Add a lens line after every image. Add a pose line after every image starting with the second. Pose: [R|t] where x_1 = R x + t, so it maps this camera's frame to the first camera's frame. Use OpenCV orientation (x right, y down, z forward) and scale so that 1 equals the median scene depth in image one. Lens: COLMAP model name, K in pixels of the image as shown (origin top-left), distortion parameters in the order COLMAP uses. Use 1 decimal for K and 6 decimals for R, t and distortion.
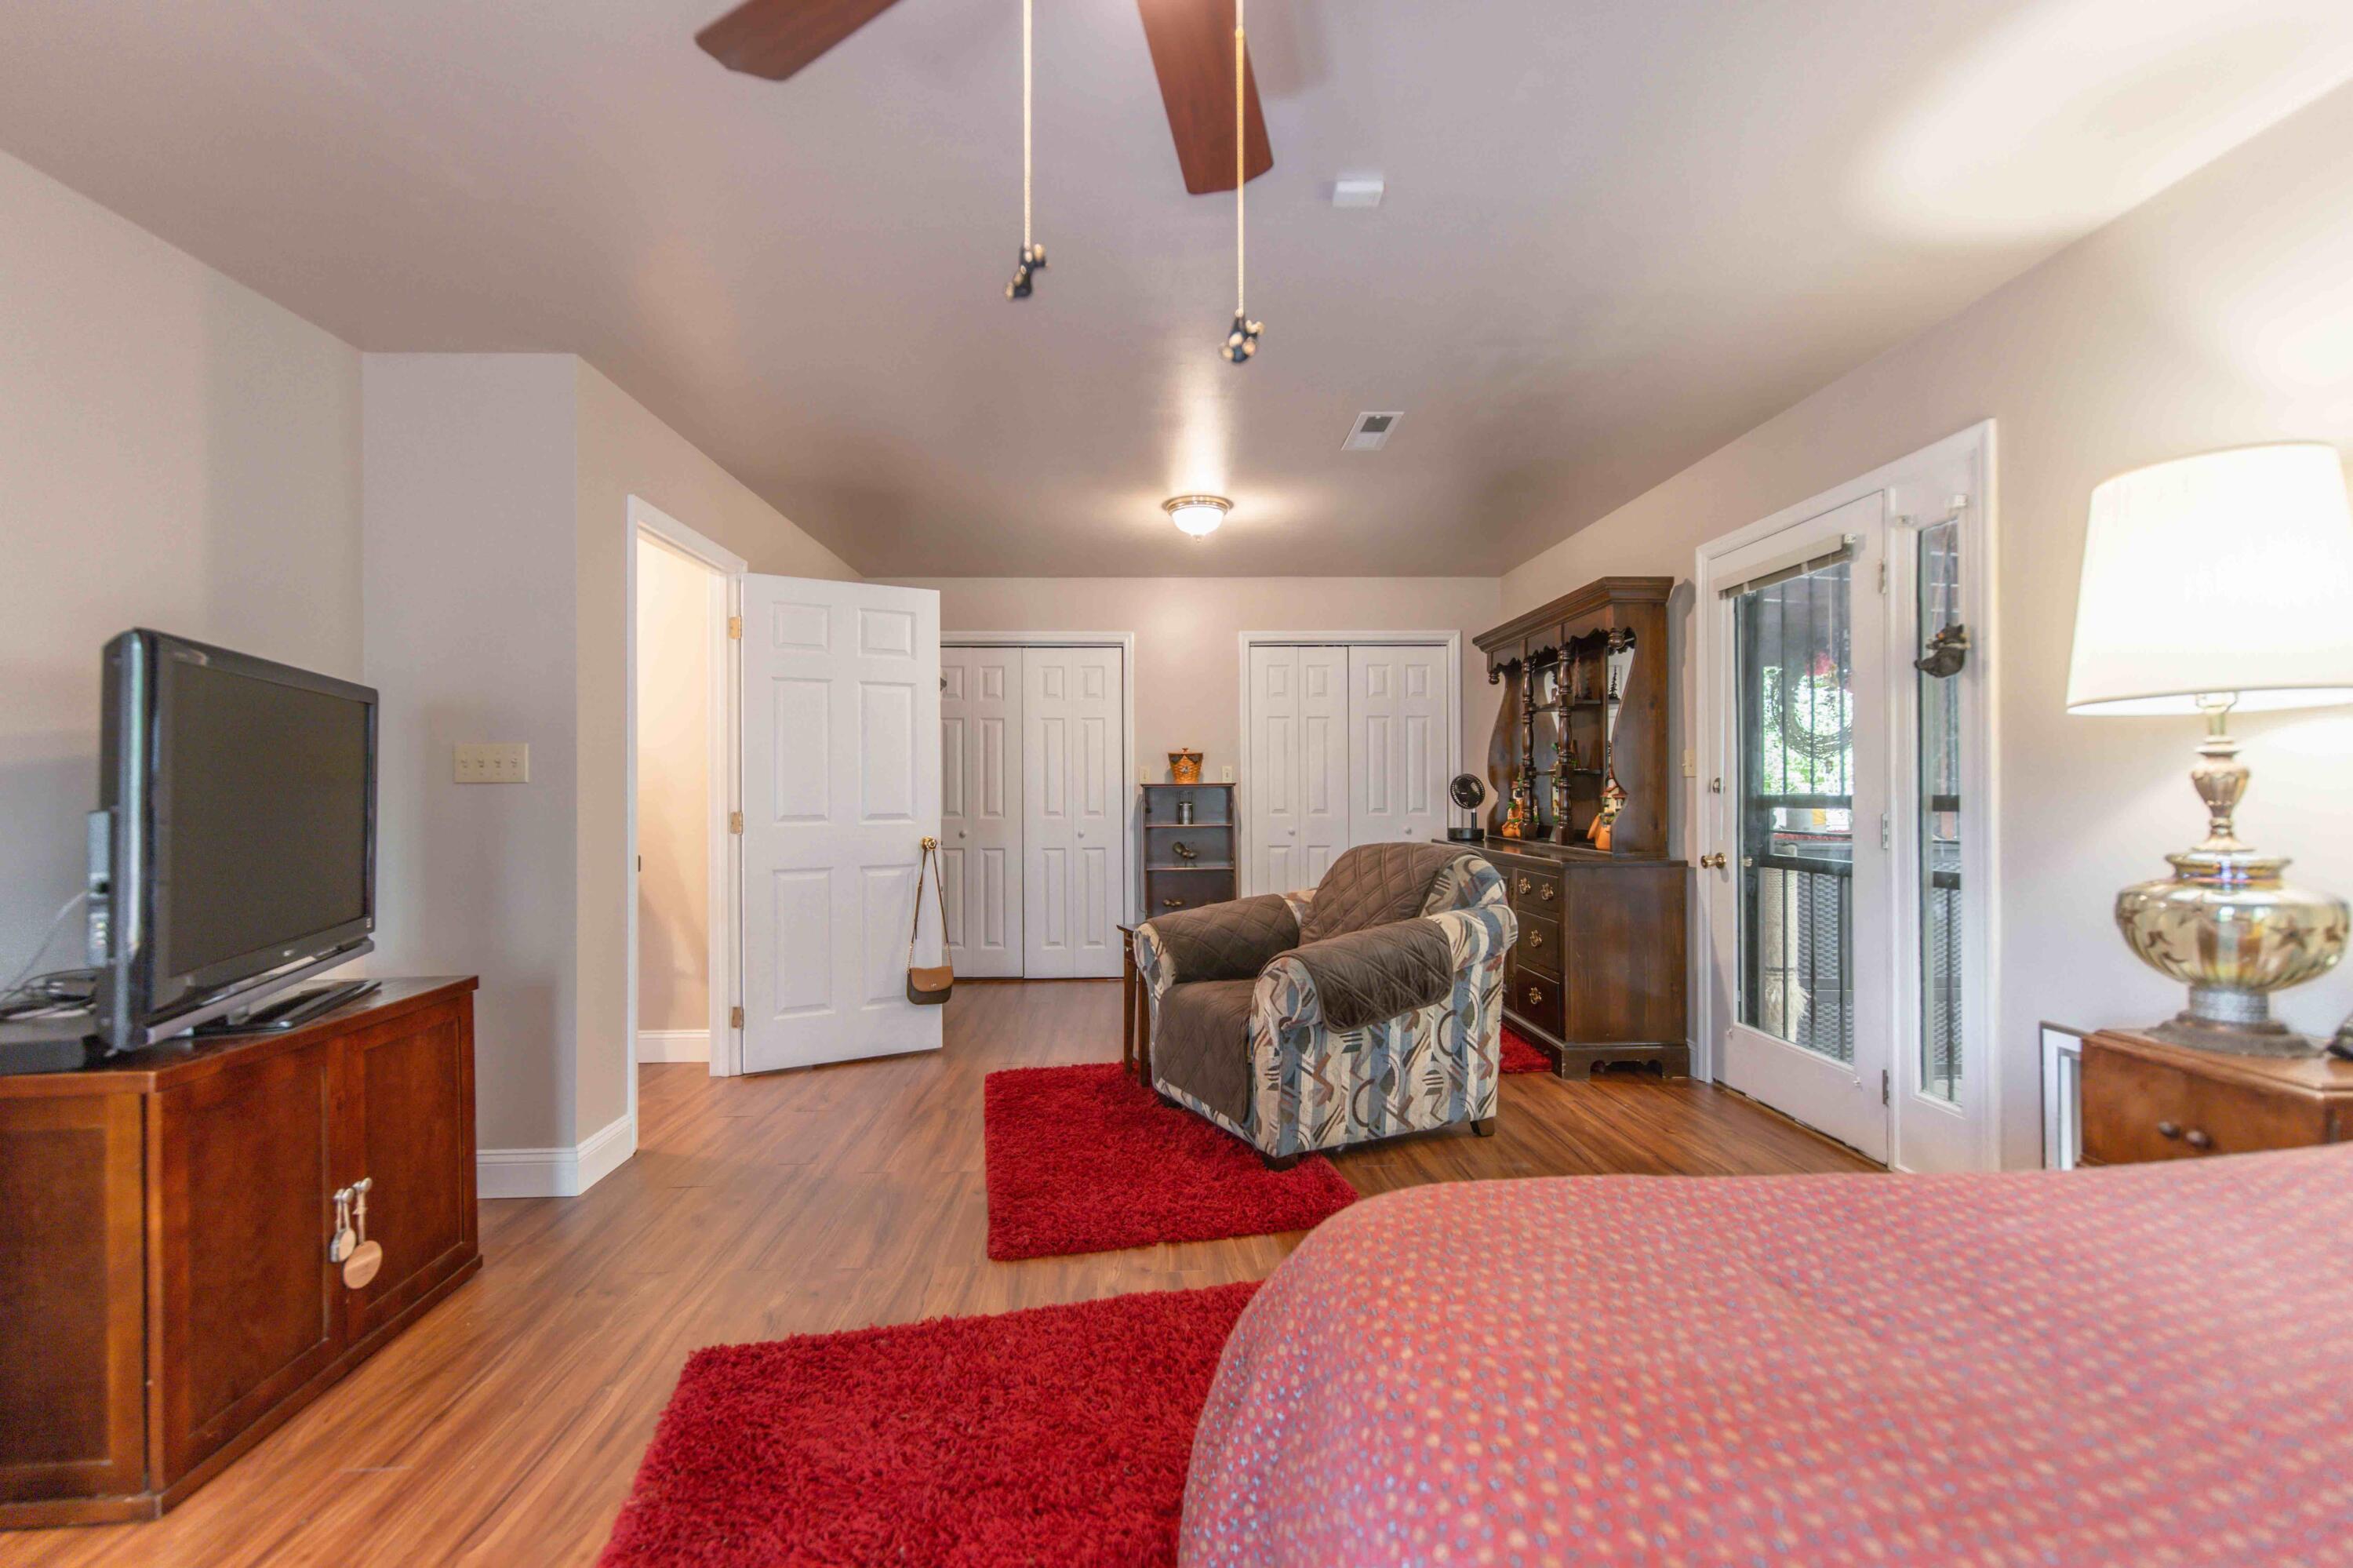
lens RADIAL K [[1009.7, 0, 1164.3], [0, 1009.7, 785.7], [0, 0, 1]] dist [0.003620, -0.001236]
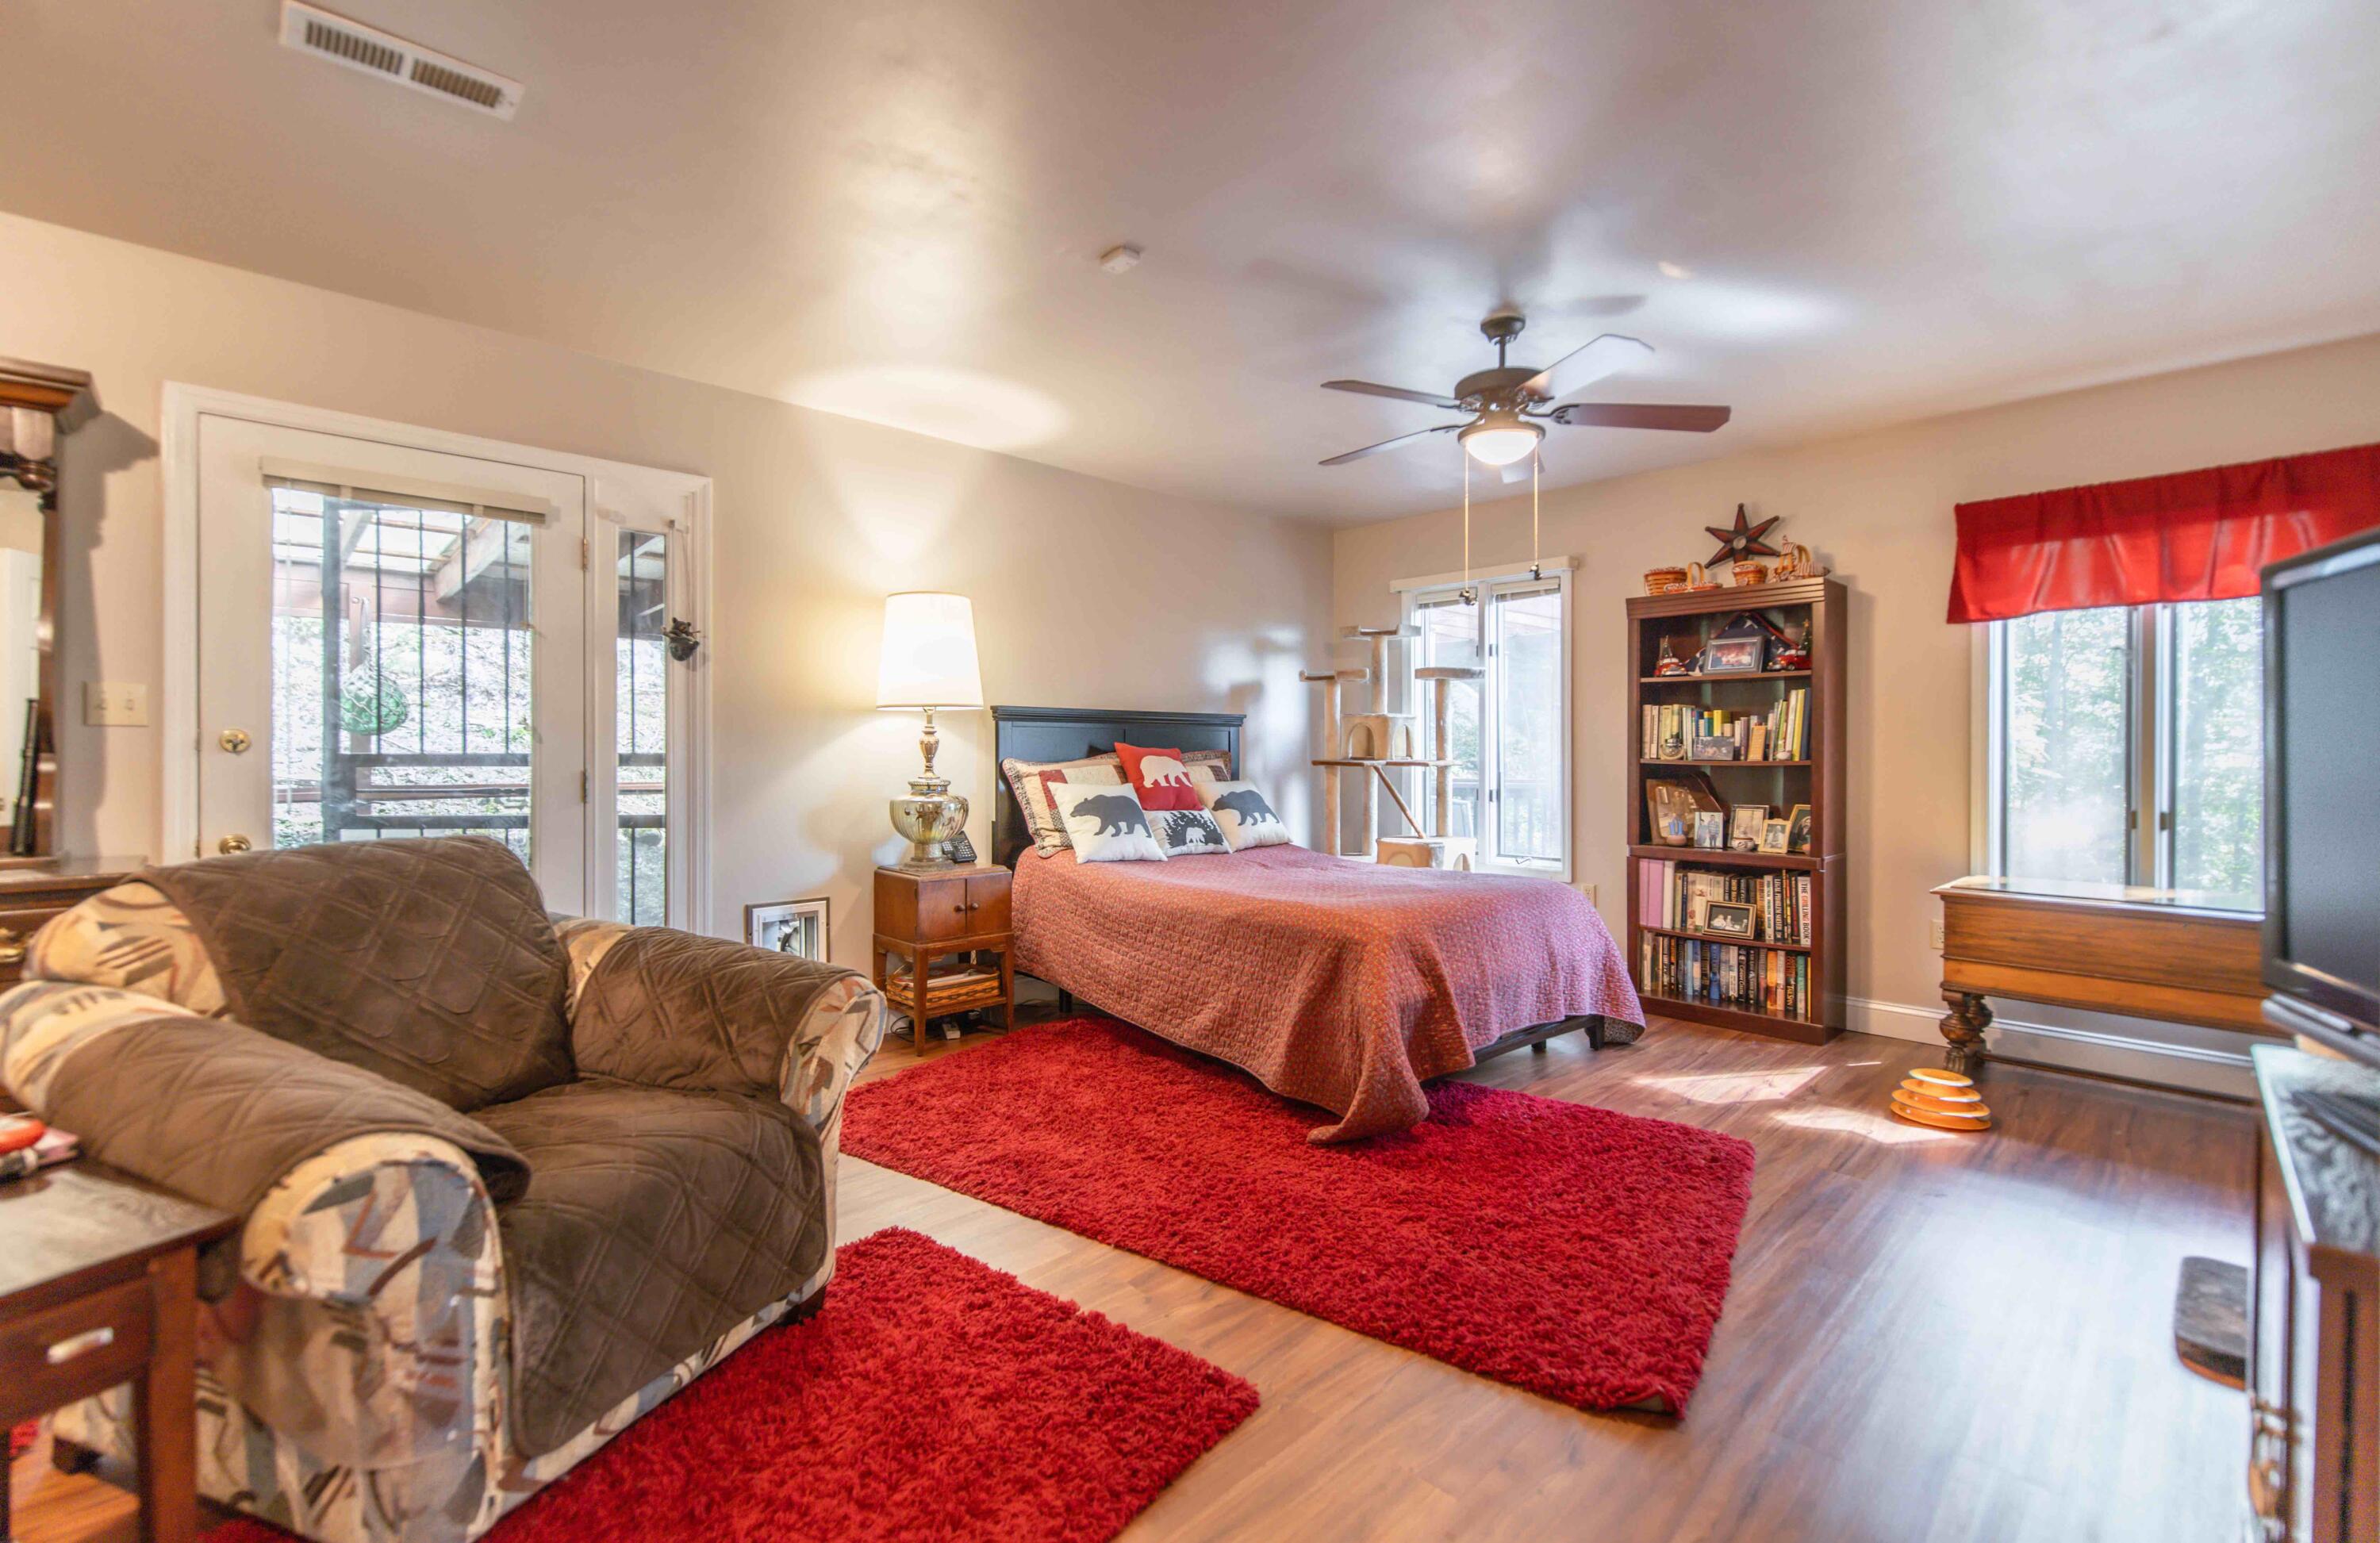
lens RADIAL K [[1082.6, 0, 1156.9], [0, 1082.6, 750.0], [0, 0, 1]] dist [-0.000445, -0.000051]
pose [[-0.669442, 0.001332, 0.742863, -0.573886], [-0.003765, 0.999979, -0.005186, 0.009041], [-0.742855, -0.006268, -0.669423, 1.305890]]
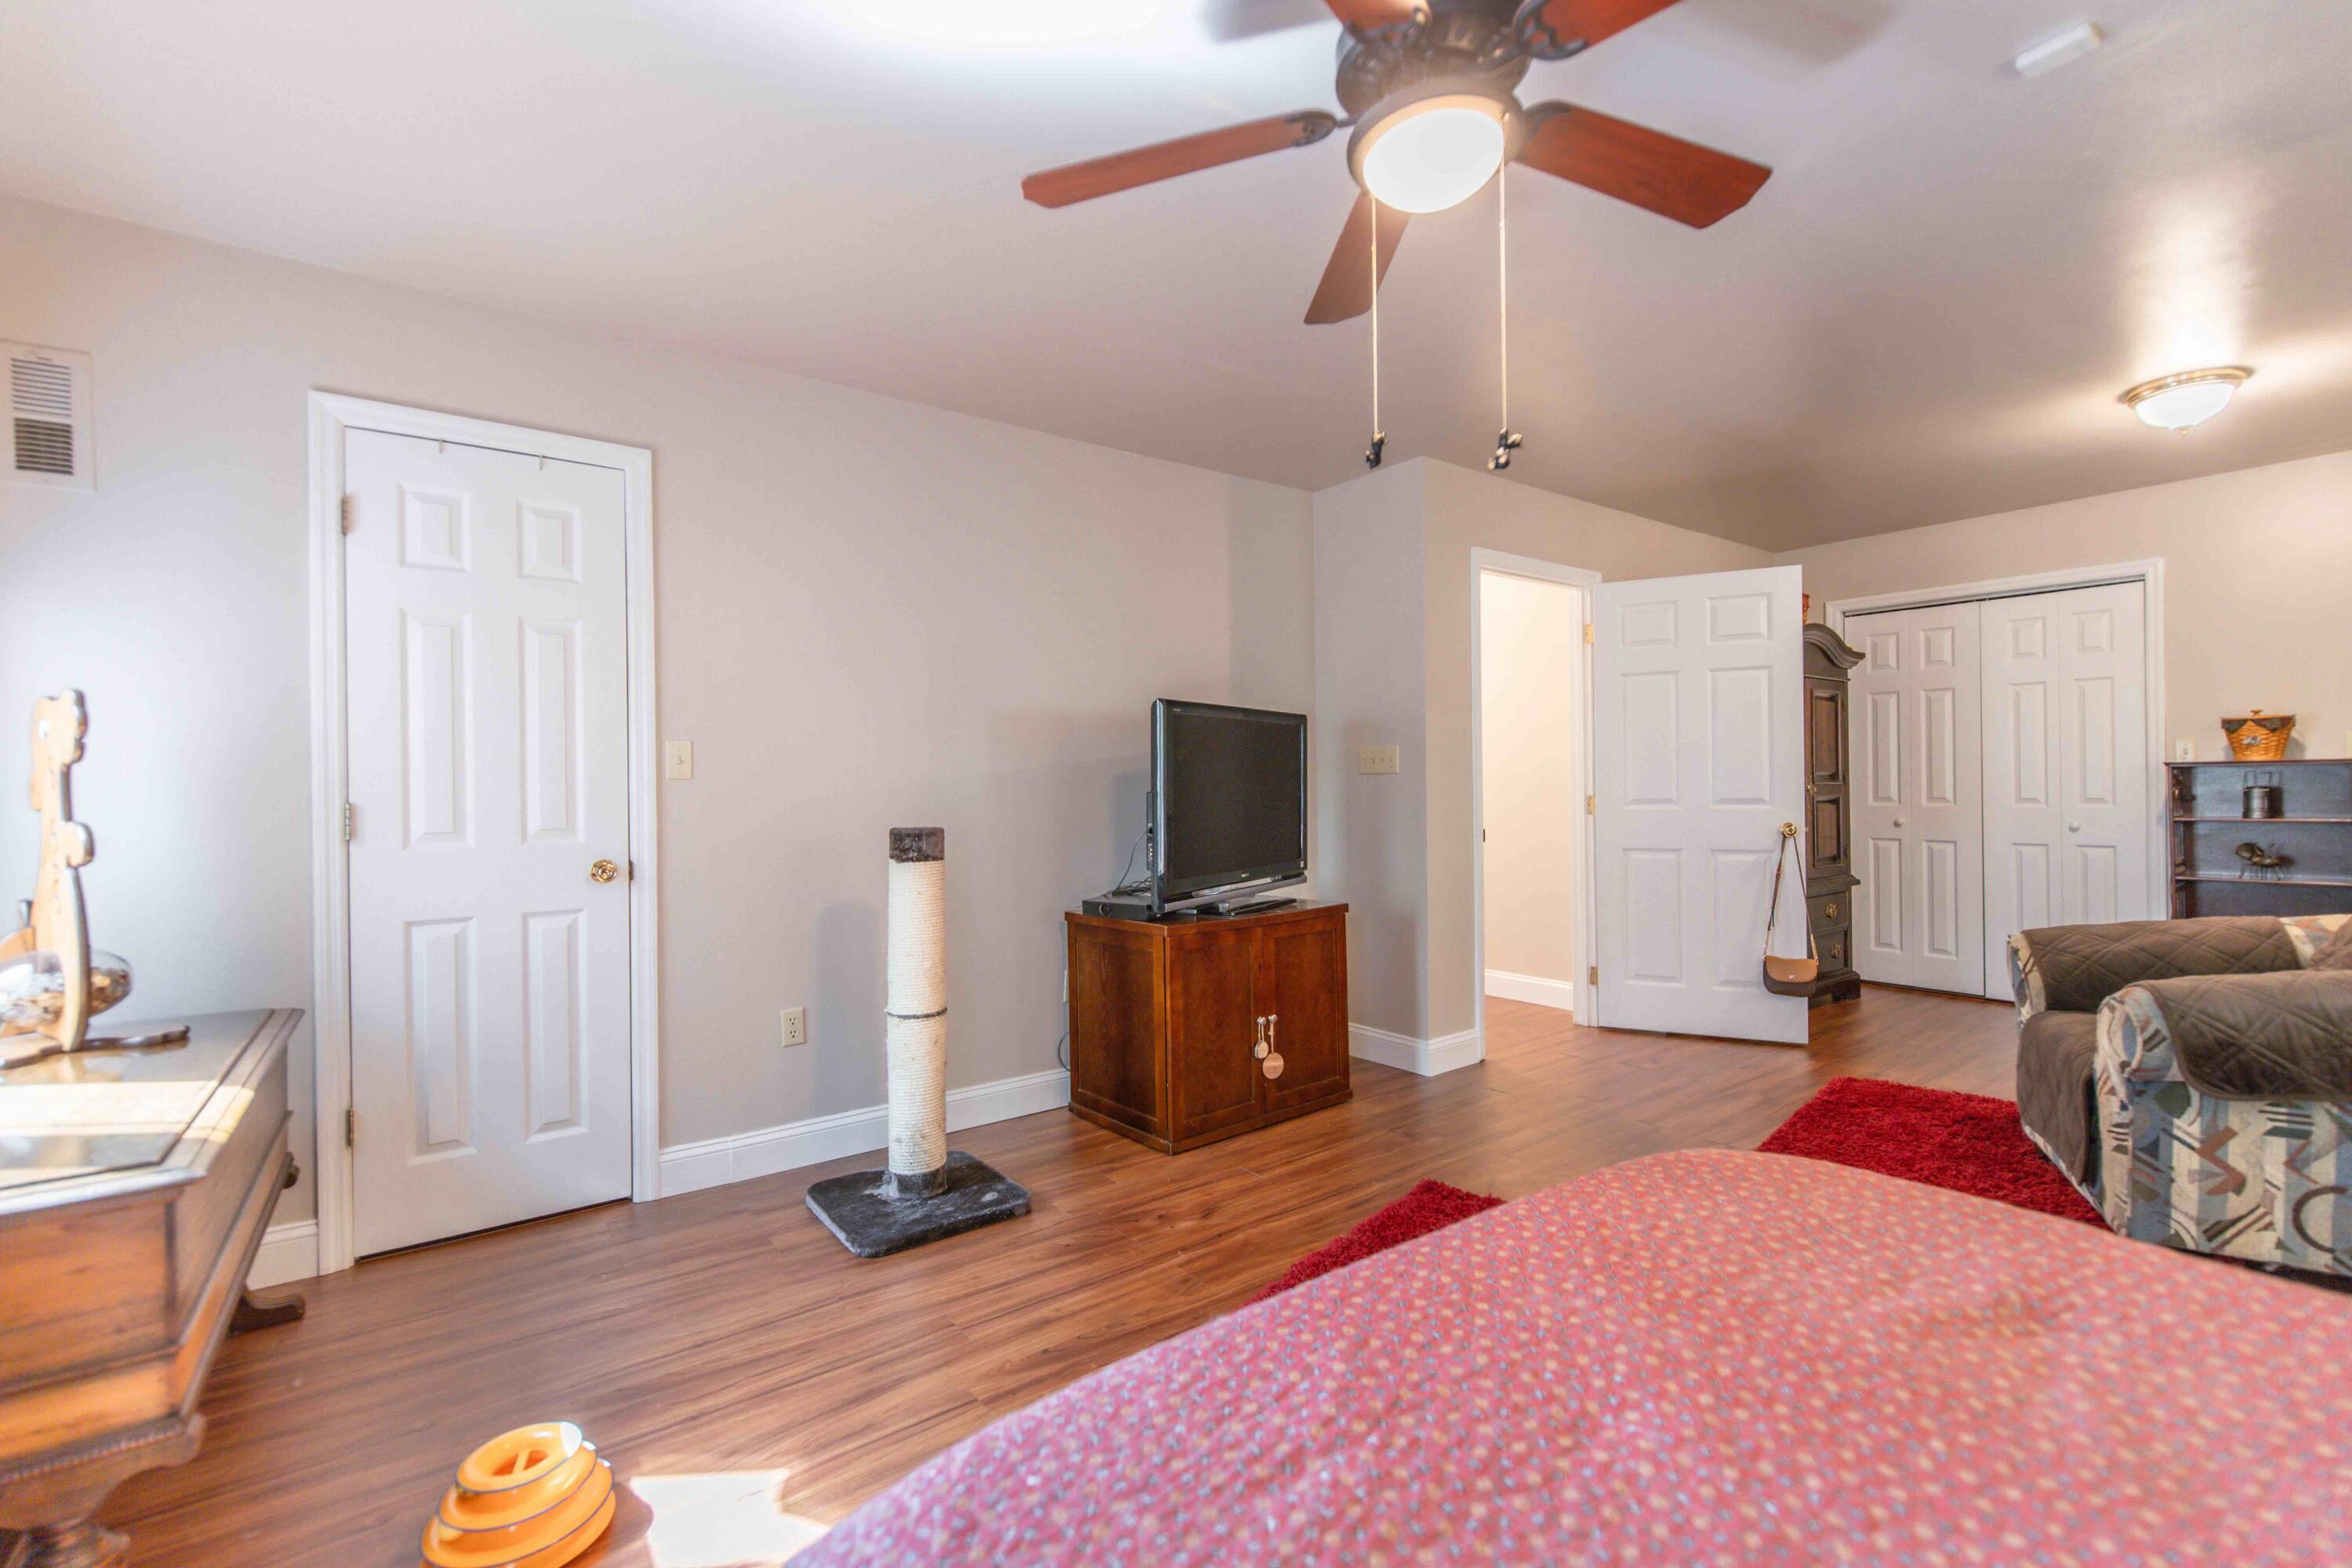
lens RADIAL K [[1009.3, 0, 1170.0], [0, 1009.3, 782.4], [0, 0, 1]] dist [0.003620, -0.001236]
pose [[0.571158, -0.003285, -0.820834, 0.335984], [0.013810, 0.999889, 0.005608, -0.002643], [0.820724, -0.014539, 0.571140, -0.055923]]
